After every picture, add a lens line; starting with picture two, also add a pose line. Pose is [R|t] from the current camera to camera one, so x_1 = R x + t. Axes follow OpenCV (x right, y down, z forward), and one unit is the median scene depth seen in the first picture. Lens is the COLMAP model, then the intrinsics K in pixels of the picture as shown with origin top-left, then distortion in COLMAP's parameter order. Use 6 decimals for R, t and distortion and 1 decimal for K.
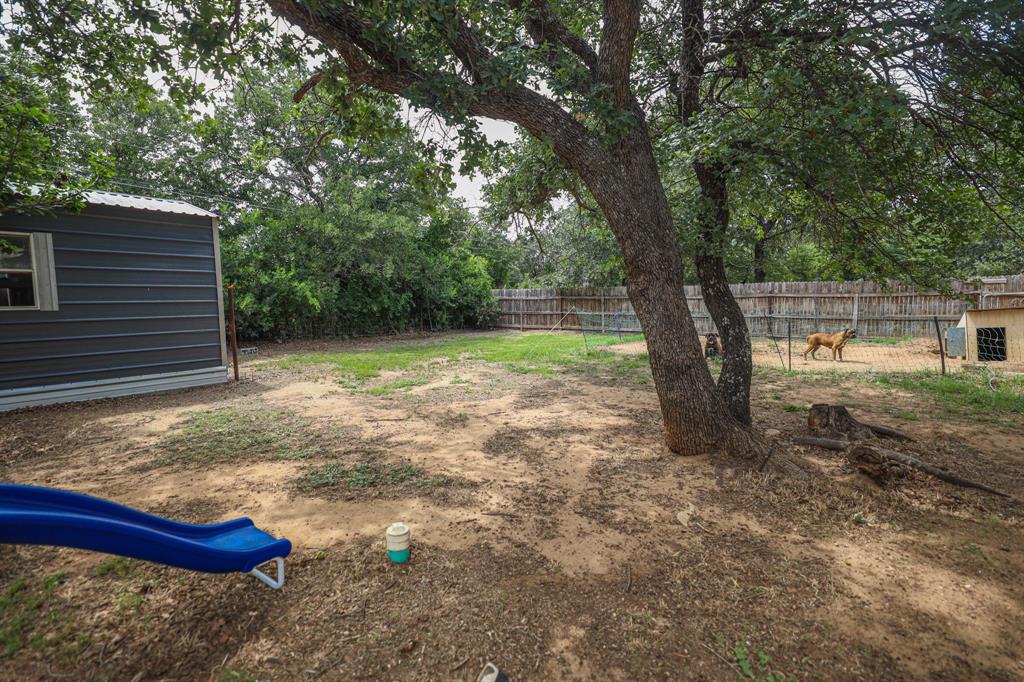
lens RADIAL K [[446.6, 0, 514.8], [0, 446.6, 337.6], [0, 0, 1]] dist [-0.022856, 0.000531]
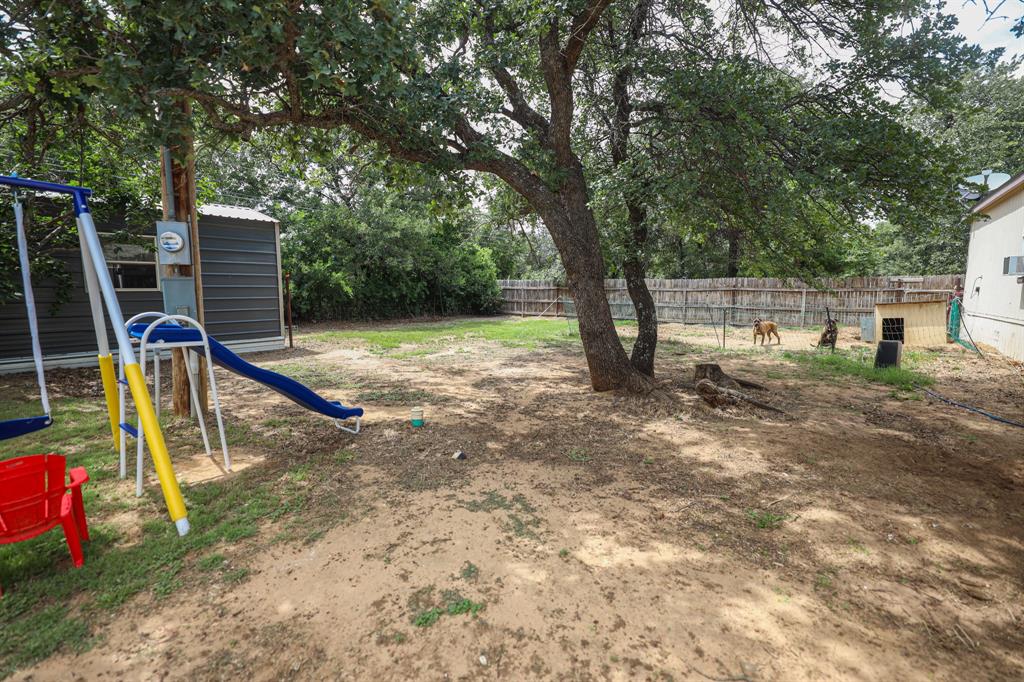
lens RADIAL K [[446.6, 0, 519.8], [0, 446.6, 332.5], [0, 0, 1]] dist [-0.022856, 0.000531]
pose [[0.999677, 0.017487, -0.018434, 0.053780], [-0.017283, 0.999788, 0.011170, 0.020553], [0.018625, -0.010848, 0.999768, -0.234696]]
